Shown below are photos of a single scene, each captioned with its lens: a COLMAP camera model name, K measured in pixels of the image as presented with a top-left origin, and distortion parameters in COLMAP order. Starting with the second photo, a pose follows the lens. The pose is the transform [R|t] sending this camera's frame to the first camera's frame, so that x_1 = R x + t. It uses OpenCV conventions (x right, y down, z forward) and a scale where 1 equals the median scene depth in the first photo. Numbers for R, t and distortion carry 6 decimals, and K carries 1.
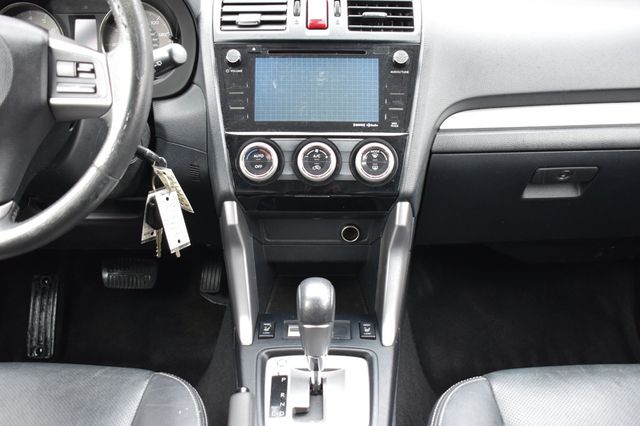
lens RADIAL K [[696.6, 0, 320.6], [0, 696.6, 213.8], [0, 0, 1]] dist [-0.119769, 0.000000]
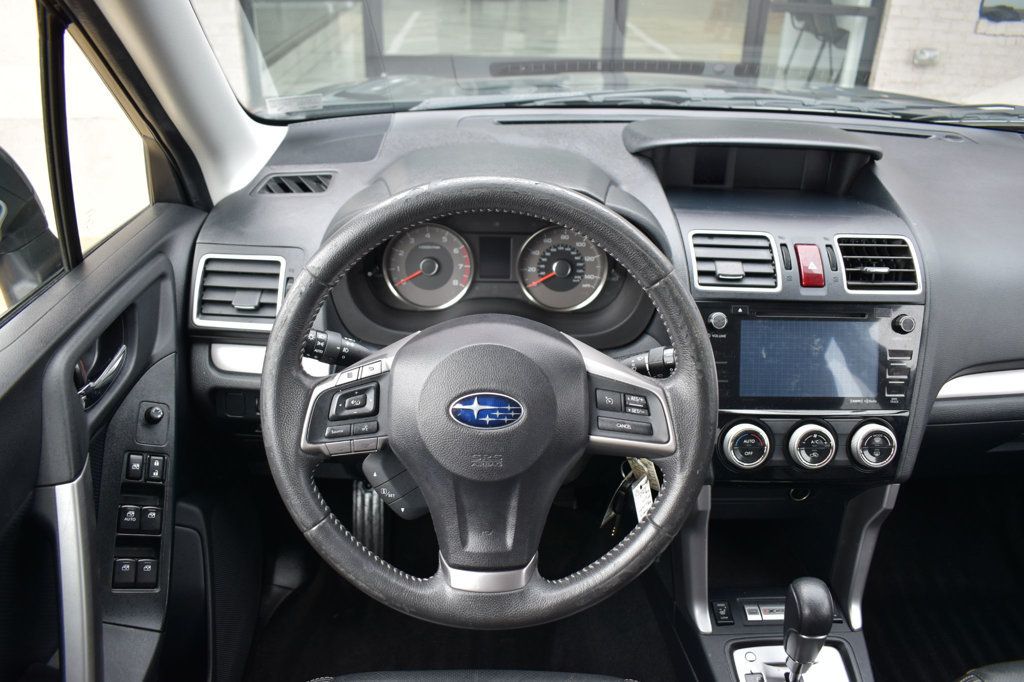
lens RADIAL K [[816.3, 0, 511.4], [0, 816.3, 341.7], [0, 0, 1]] dist [-0.082613, -0.002673]
pose [[0.998414, 0.005246, 0.056061, -0.430912], [-0.011647, 0.993358, 0.114474, -0.310227], [-0.055088, -0.114945, 0.991843, 0.029904]]
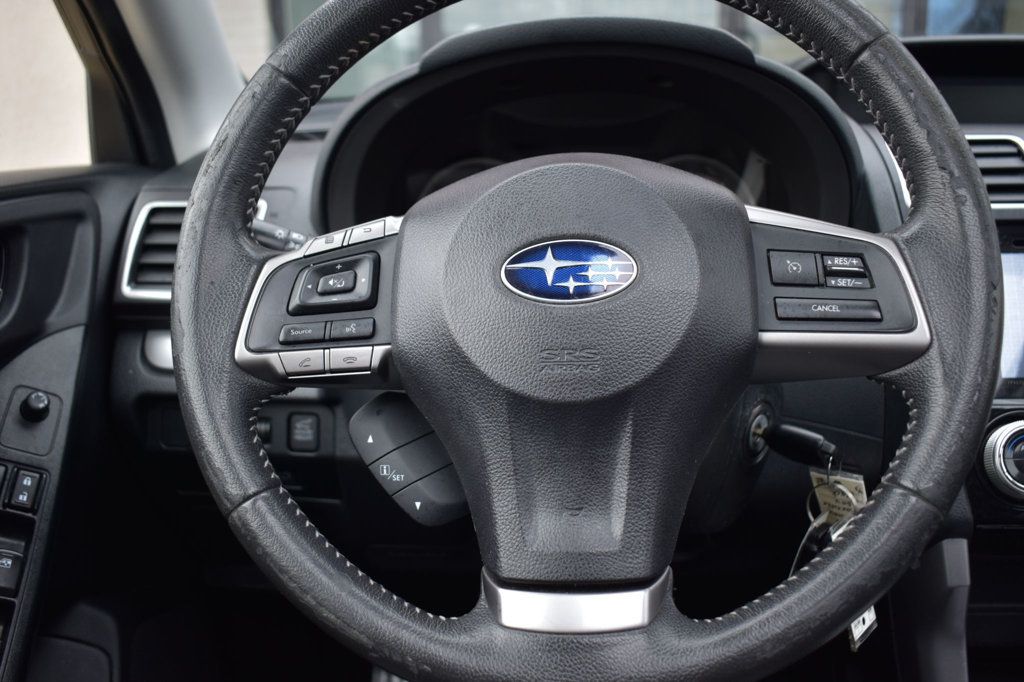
lens RADIAL K [[992.0, 0, 512.8], [0, 992.0, 337.6], [0, 0, 1]] dist [-0.076520, 0.000000]
pose [[0.999238, -0.002414, -0.038966, -0.420158], [-0.003573, 0.988245, -0.152840, -0.052633], [0.038877, 0.152863, 0.987482, 0.283584]]
